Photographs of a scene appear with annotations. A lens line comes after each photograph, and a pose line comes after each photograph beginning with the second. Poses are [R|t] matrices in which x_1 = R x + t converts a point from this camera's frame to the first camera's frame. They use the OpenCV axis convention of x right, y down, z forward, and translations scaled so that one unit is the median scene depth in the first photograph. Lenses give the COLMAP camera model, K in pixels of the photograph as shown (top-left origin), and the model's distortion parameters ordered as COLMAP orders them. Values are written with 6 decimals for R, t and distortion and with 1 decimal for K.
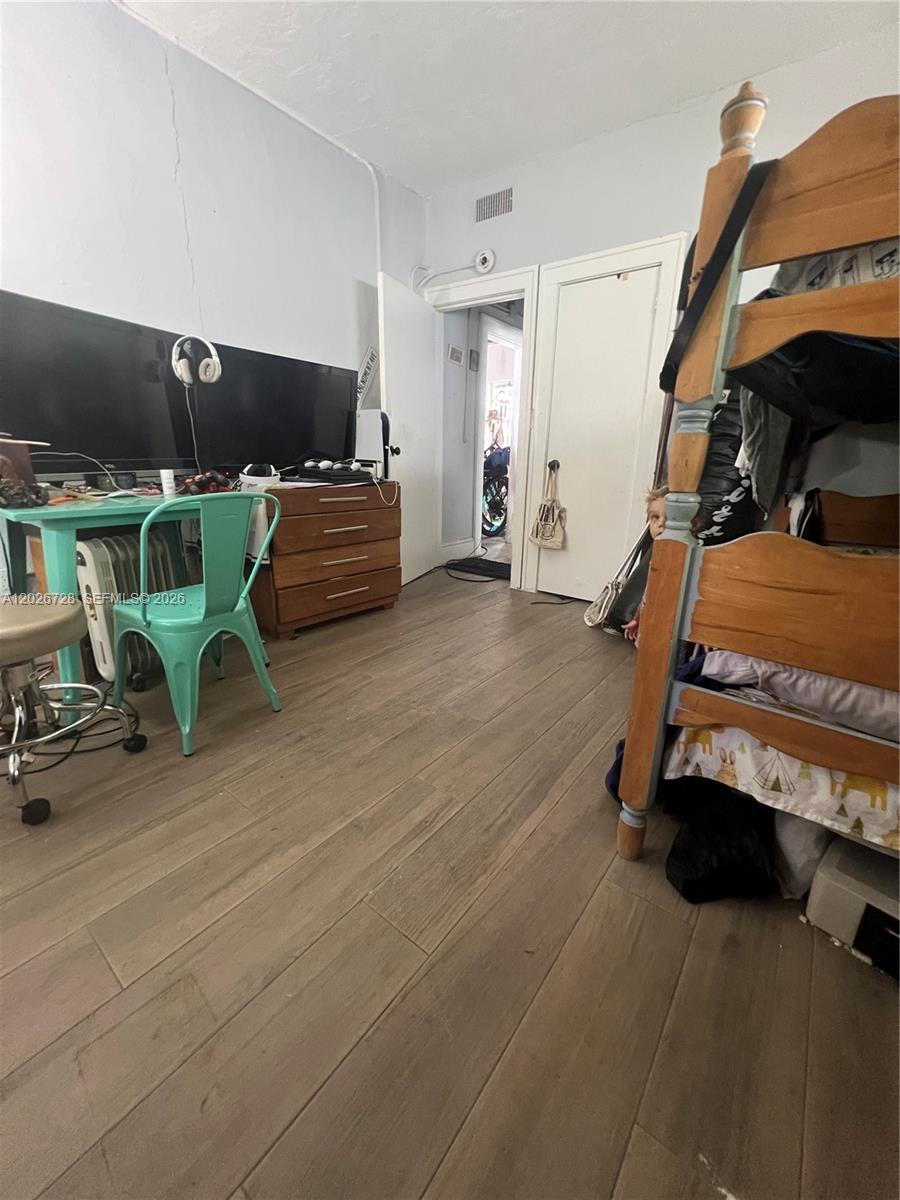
lens RADIAL K [[478.1, 0, 448.9], [0, 478.1, 606.1], [0, 0, 1]] dist [0.000268, 0.000272]
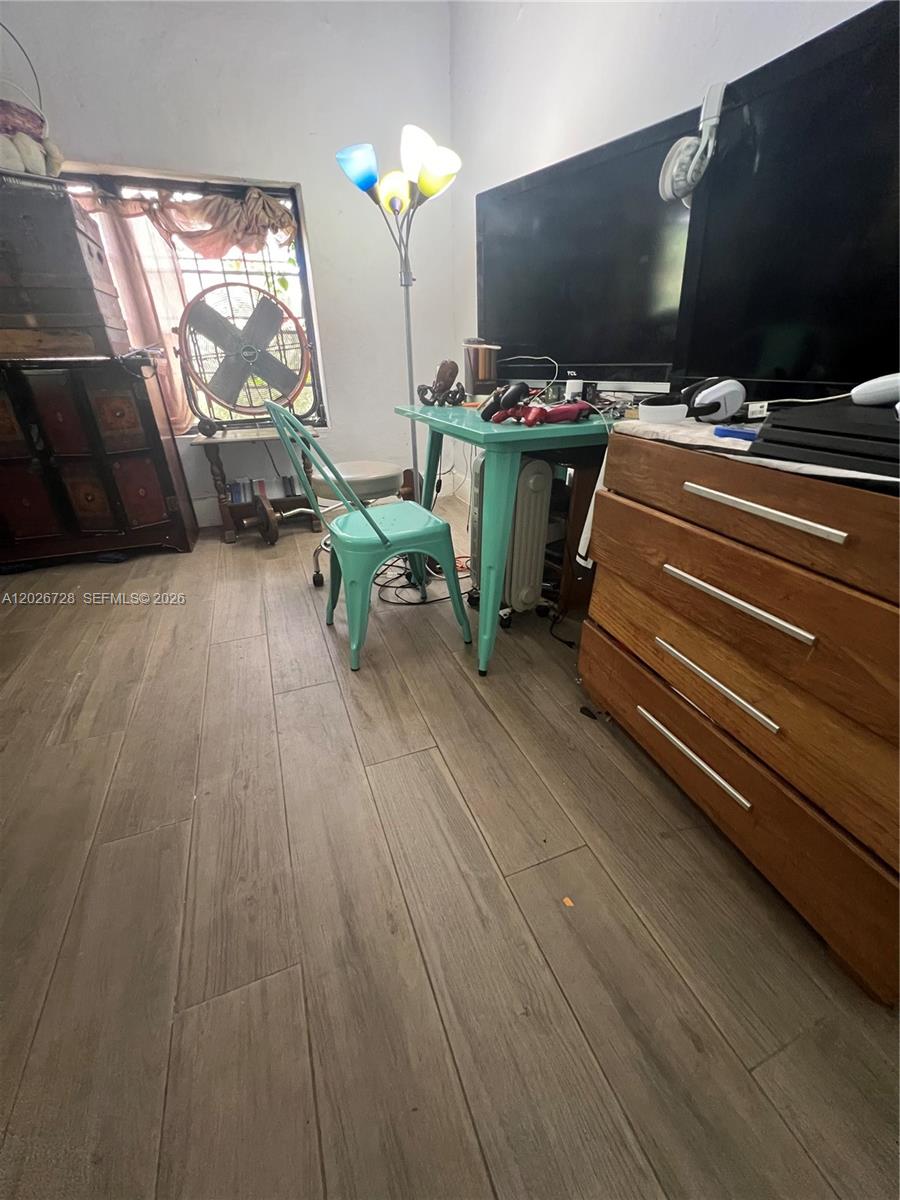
lens RADIAL K [[478.1, 0, 450.2], [0, 478.1, 600.2], [0, 0, 1]] dist [0.000268, 0.000272]
pose [[-0.512088, 0.377167, -0.771694, 0.120697], [-0.254457, 0.791488, 0.555697, -0.275004], [0.820377, 0.480929, -0.309338, 0.900662]]
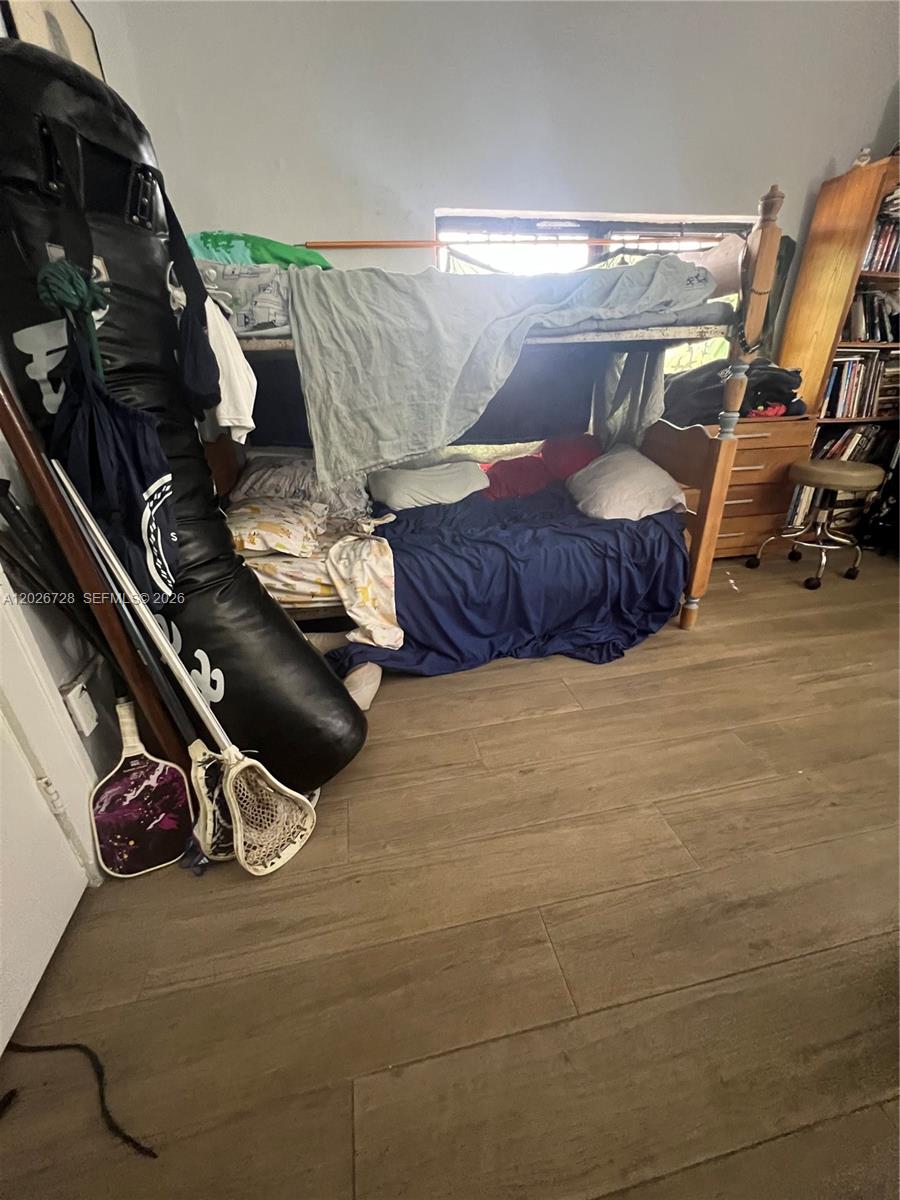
lens RADIAL K [[478.1, 0, 453.3], [0, 478.1, 599.6], [0, 0, 1]] dist [0.000268, 0.000272]
pose [[-0.762415, -0.271321, 0.587459, 0.009787], [0.203232, 0.761511, 0.615466, -0.354010], [-0.614345, 0.588631, -0.525446, 1.039231]]
